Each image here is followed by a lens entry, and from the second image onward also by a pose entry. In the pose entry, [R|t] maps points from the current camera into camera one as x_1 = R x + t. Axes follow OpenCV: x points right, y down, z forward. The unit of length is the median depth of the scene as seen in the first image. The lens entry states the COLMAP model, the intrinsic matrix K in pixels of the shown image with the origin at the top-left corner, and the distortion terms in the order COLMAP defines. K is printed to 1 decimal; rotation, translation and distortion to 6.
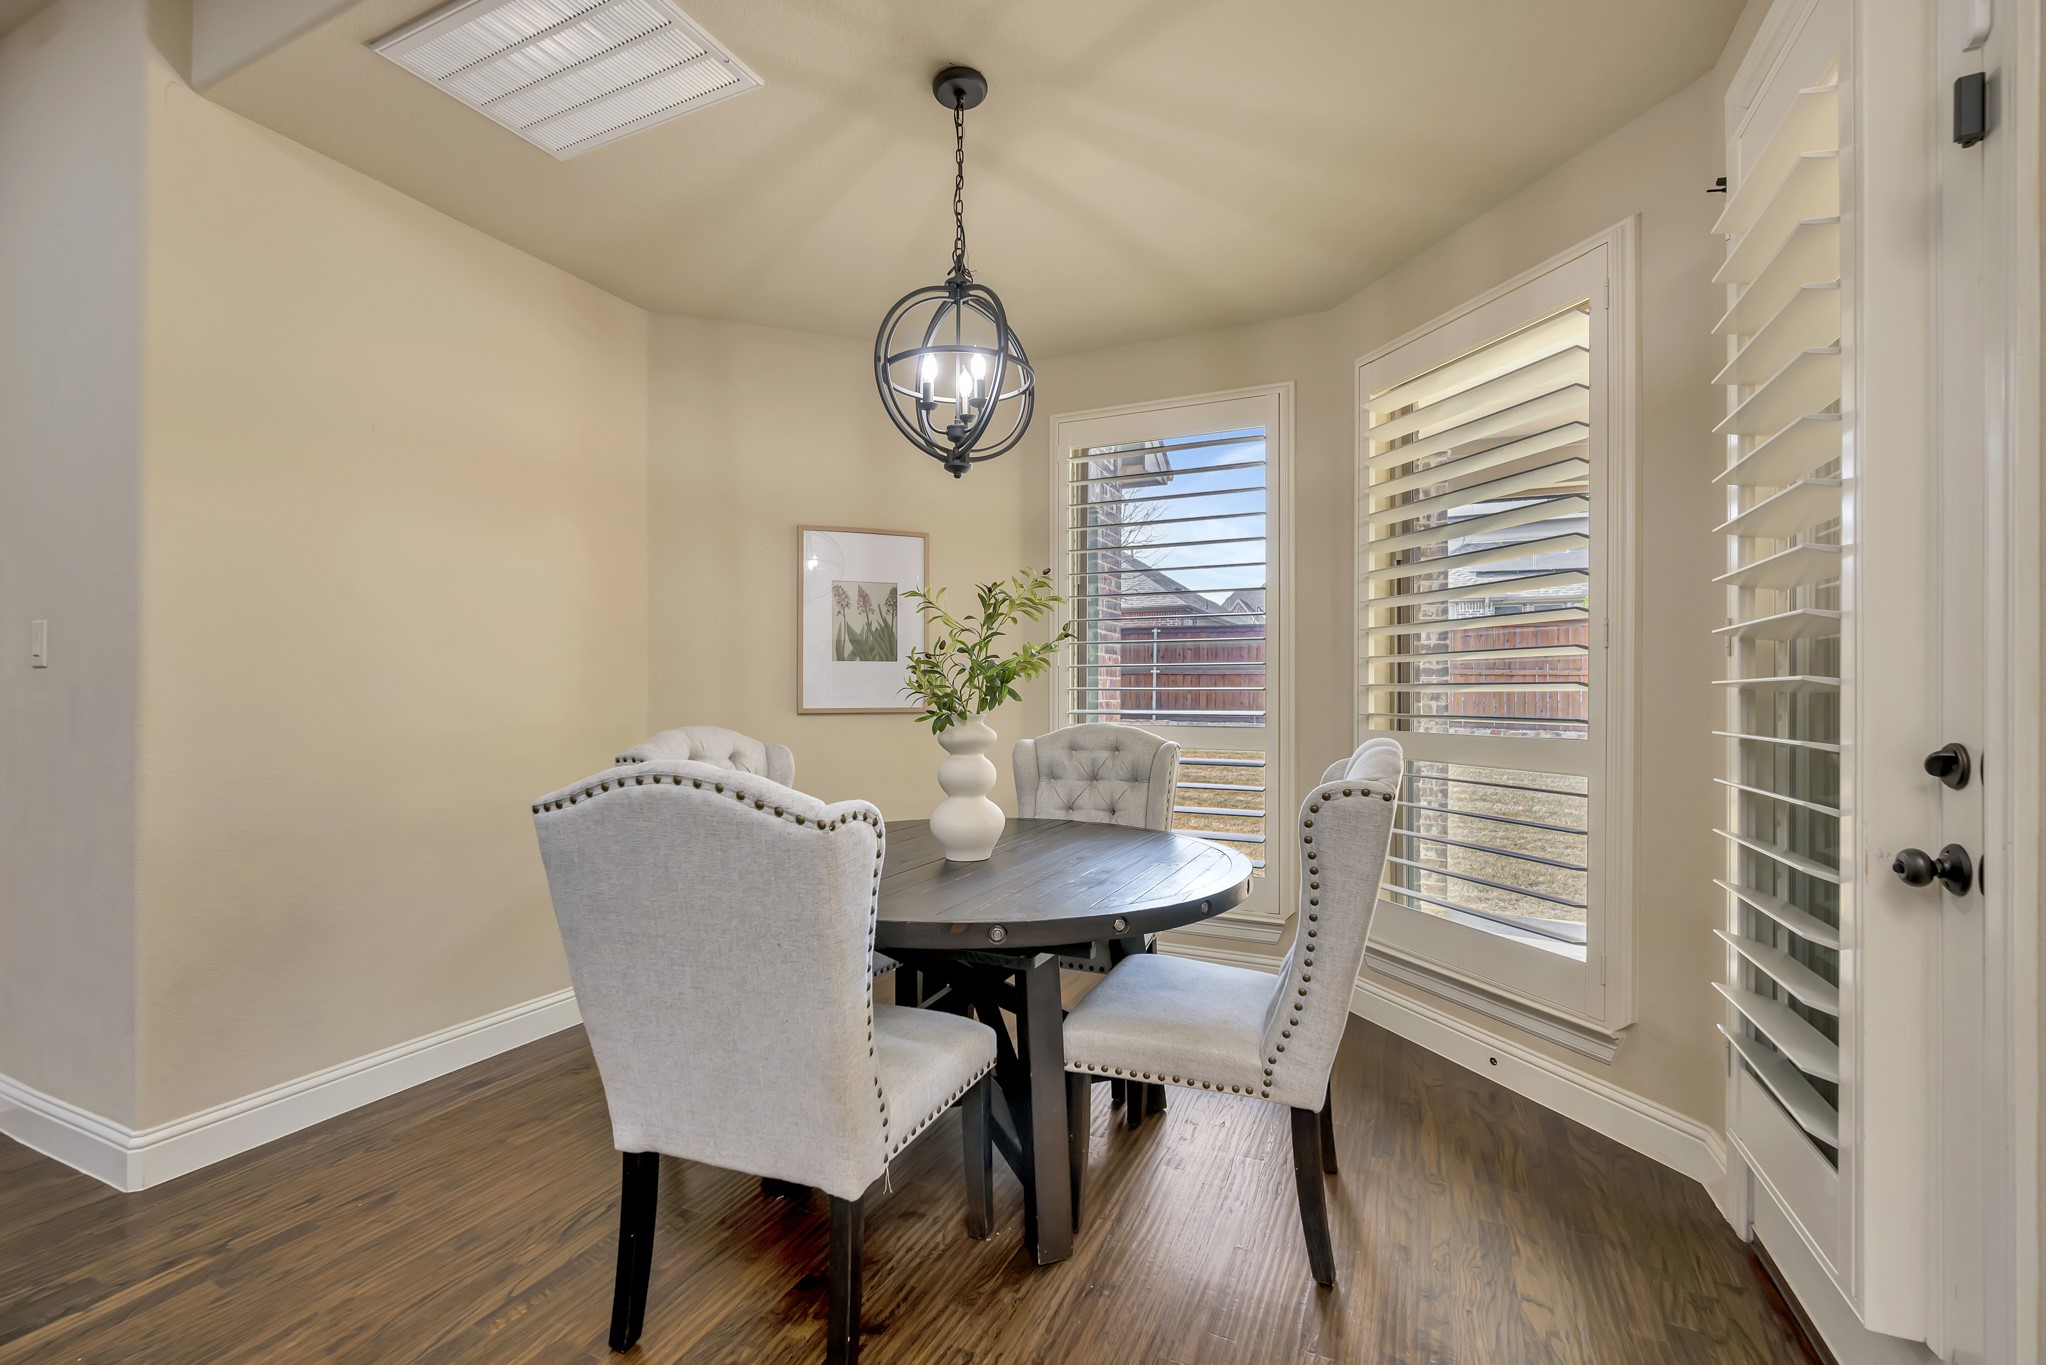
lens RADIAL K [[868.6, 0, 1021.2], [0, 868.6, 689.5], [0, 0, 1]] dist [0.002550, 0.000063]
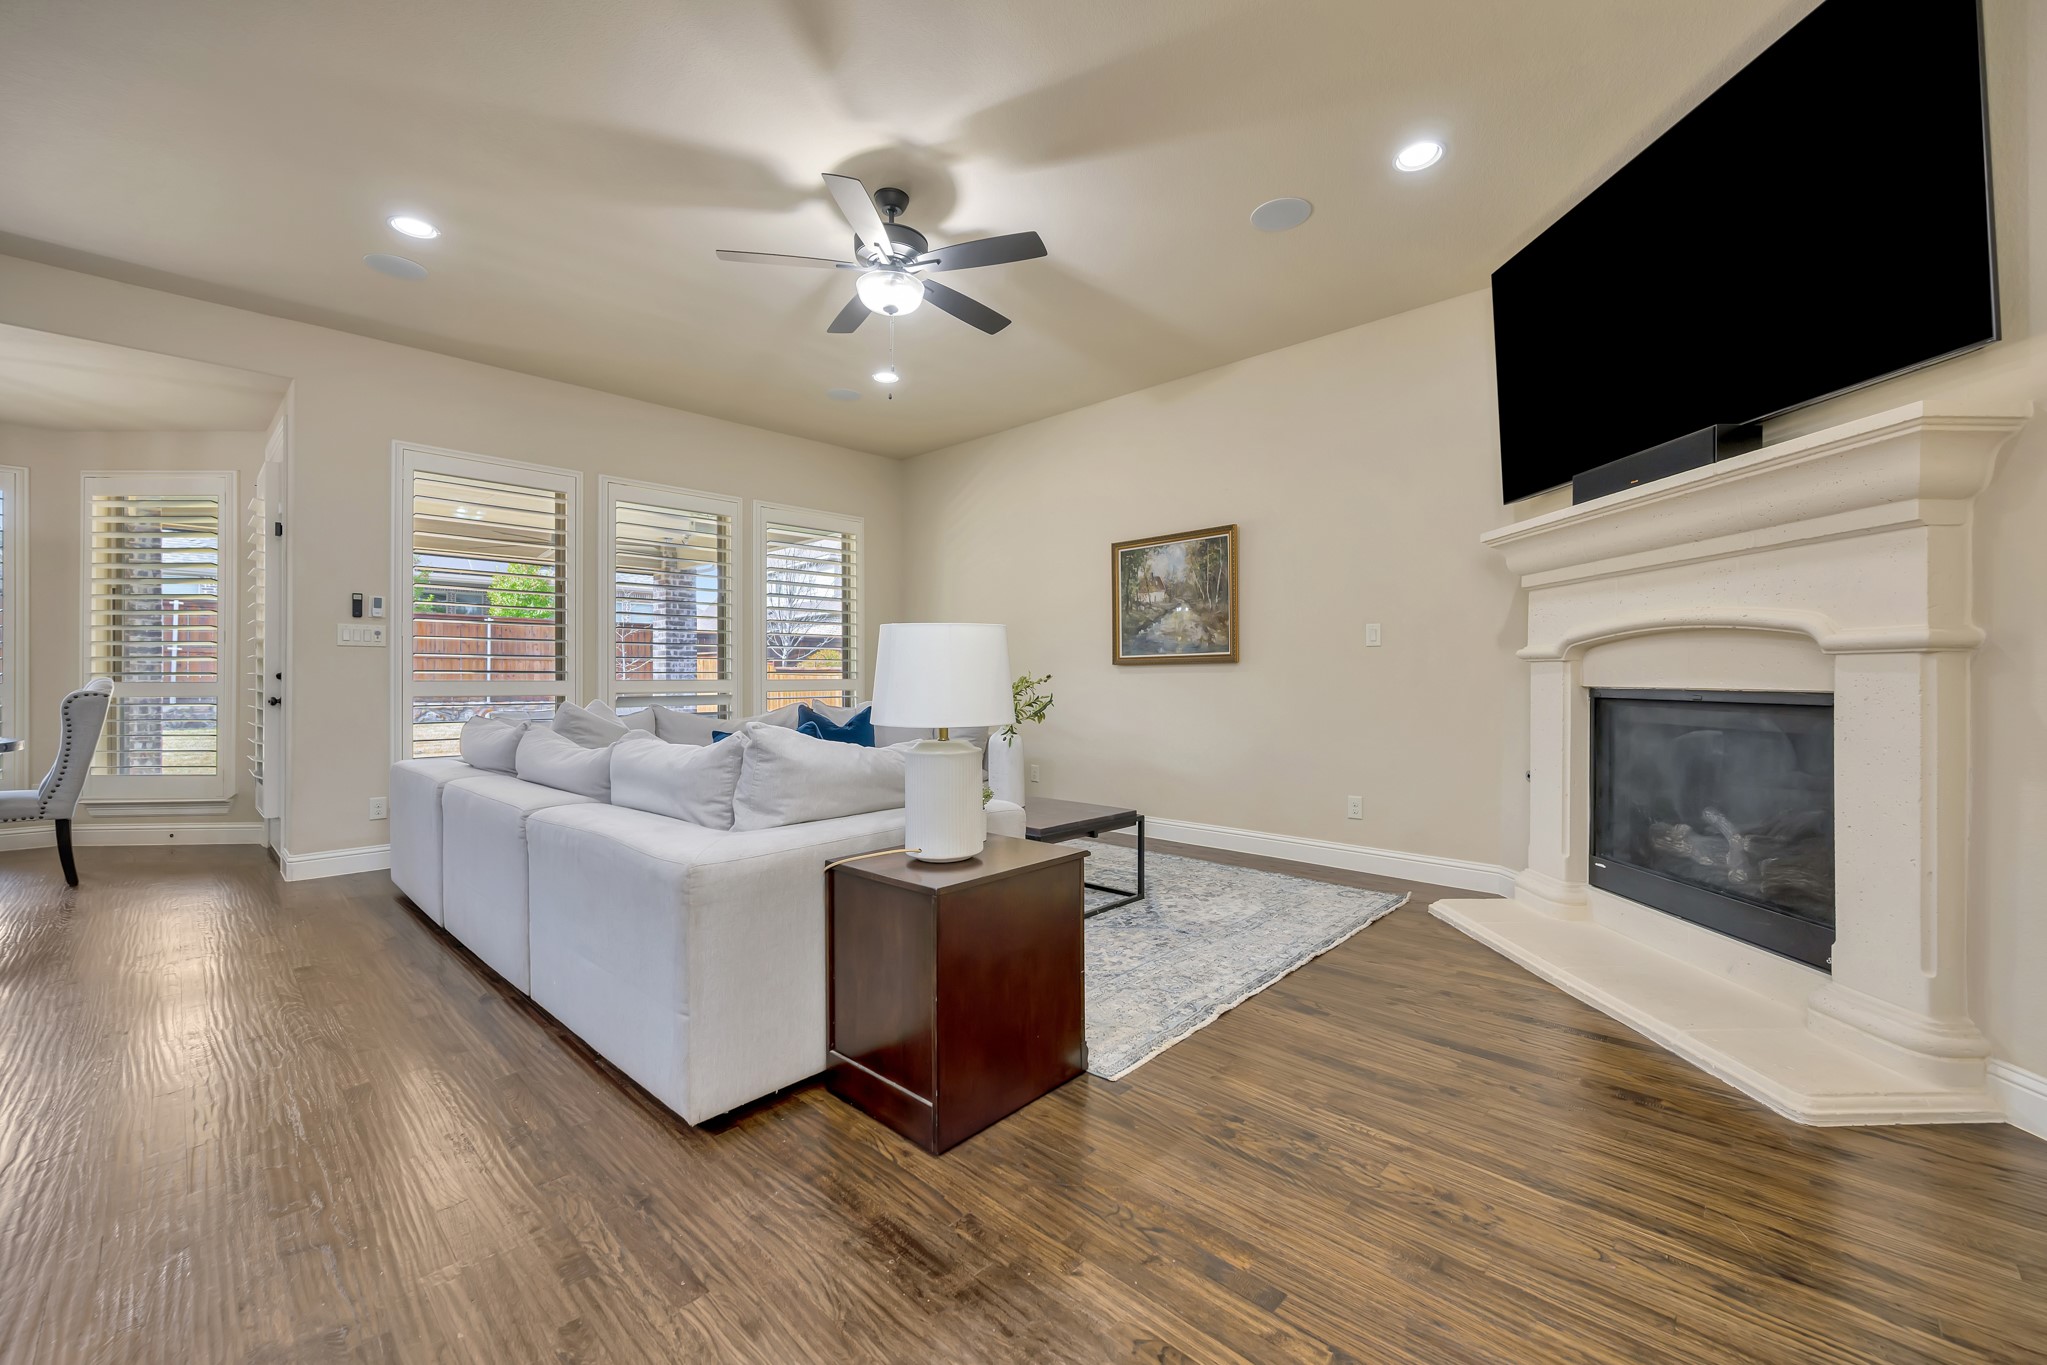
lens RADIAL K [[797.0, 0, 1012.8], [0, 797.0, 676.7], [0, 0, 1]] dist [-0.016616, -0.000543]
pose [[0.303871, -0.001997, 0.952711, -1.045860], [-0.006267, 0.999972, 0.004095, 0.031664], [-0.952693, -0.007215, 0.303850, -2.465891]]
